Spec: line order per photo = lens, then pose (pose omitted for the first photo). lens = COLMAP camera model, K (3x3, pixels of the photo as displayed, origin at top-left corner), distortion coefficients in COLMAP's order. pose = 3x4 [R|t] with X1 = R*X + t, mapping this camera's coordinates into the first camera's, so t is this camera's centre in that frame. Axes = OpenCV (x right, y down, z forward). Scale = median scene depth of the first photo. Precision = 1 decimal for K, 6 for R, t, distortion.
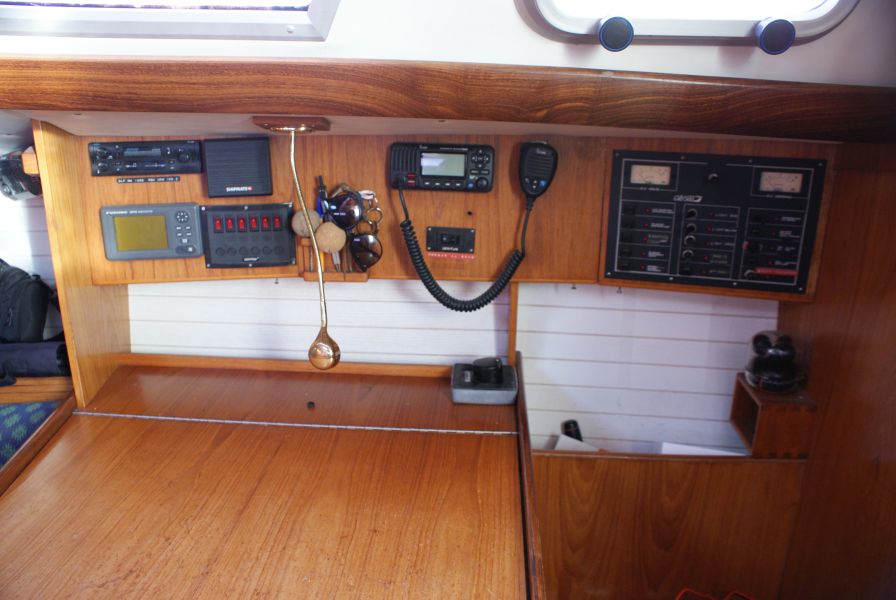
lens RADIAL K [[703.1, 0, 444.3], [0, 703.1, 303.9], [0, 0, 1]] dist [-0.158727, 0.135530]
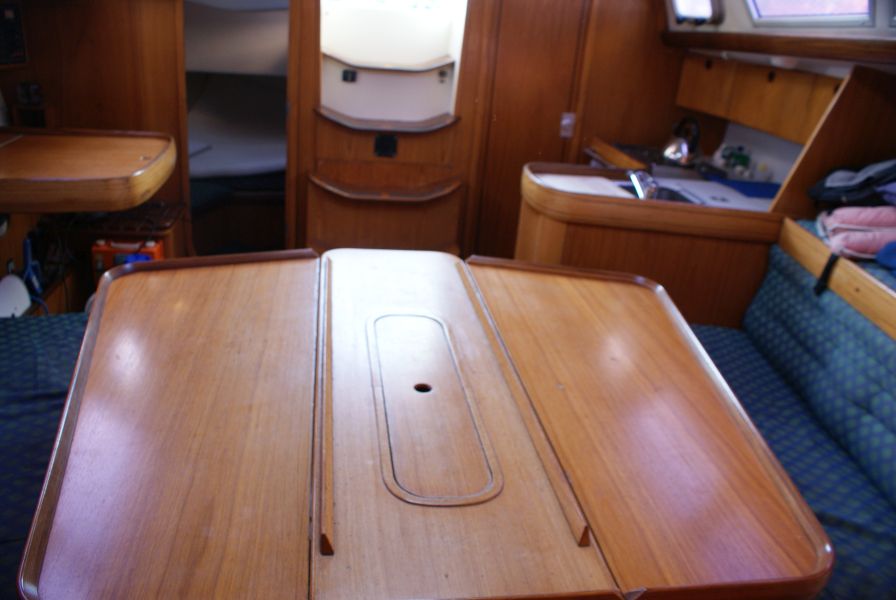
lens RADIAL K [[698.3, 0, 445.2], [0, 698.3, 303.1], [0, 0, 1]] dist [-0.158217, 0.139081]
pose [[-0.223619, -0.413114, 0.882797, -2.269641], [0.213718, 0.862909, 0.457944, -0.044646], [-0.950957, 0.291075, -0.104673, 0.063210]]
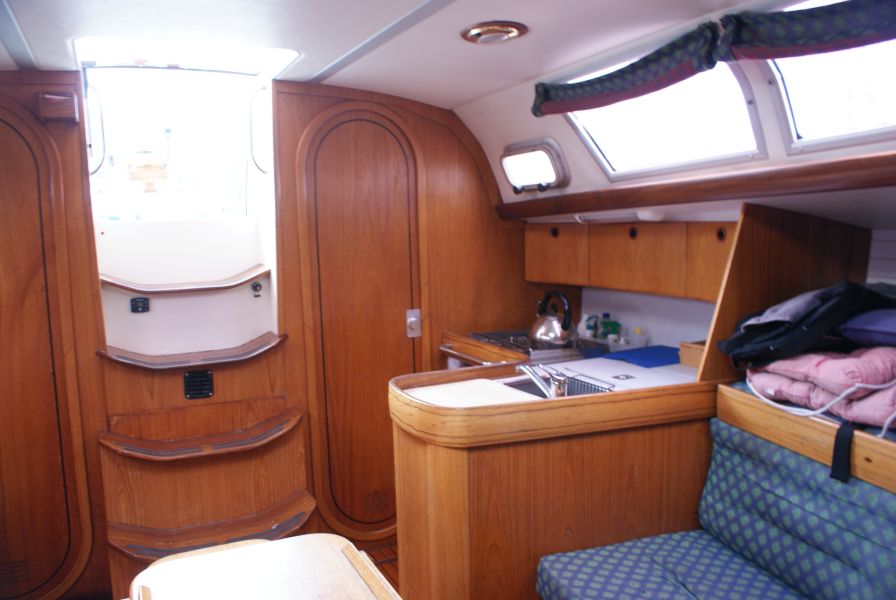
lens RADIAL K [[703.1, 0, 444.3], [0, 703.1, 303.9], [0, 0, 1]] dist [-0.158727, 0.135530]
pose [[-0.503901, -0.093736, 0.858661, -1.744596], [0.285525, 0.920135, 0.268005, 0.035510], [-0.815205, 0.380217, -0.436893, 0.036925]]
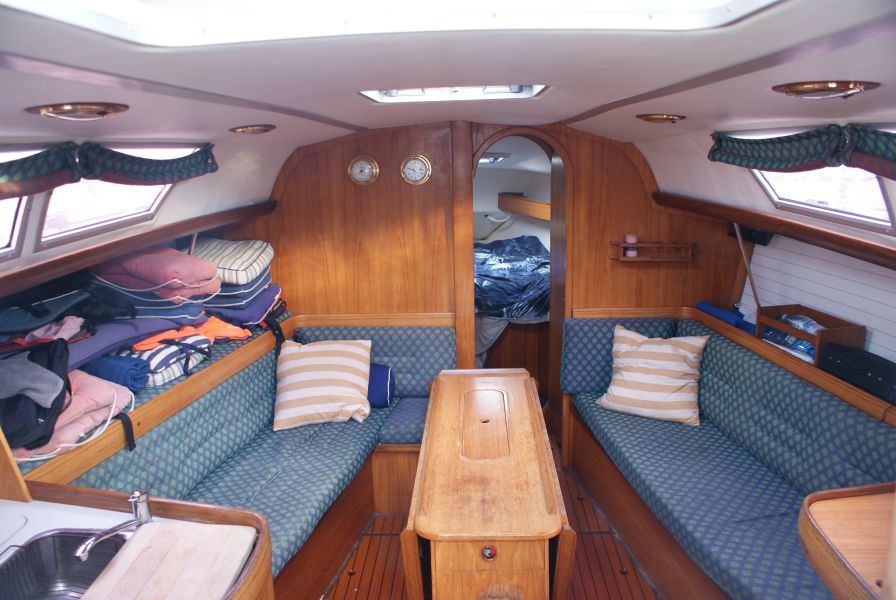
lens RADIAL K [[703.1, 0, 444.3], [0, 703.1, 303.9], [0, 0, 1]] dist [-0.158727, 0.135530]
pose [[0.037061, 0.223991, -0.973886, 0.787139], [-0.281621, 0.937397, 0.204882, -0.172072], [0.958810, 0.266673, 0.097821, -0.420965]]
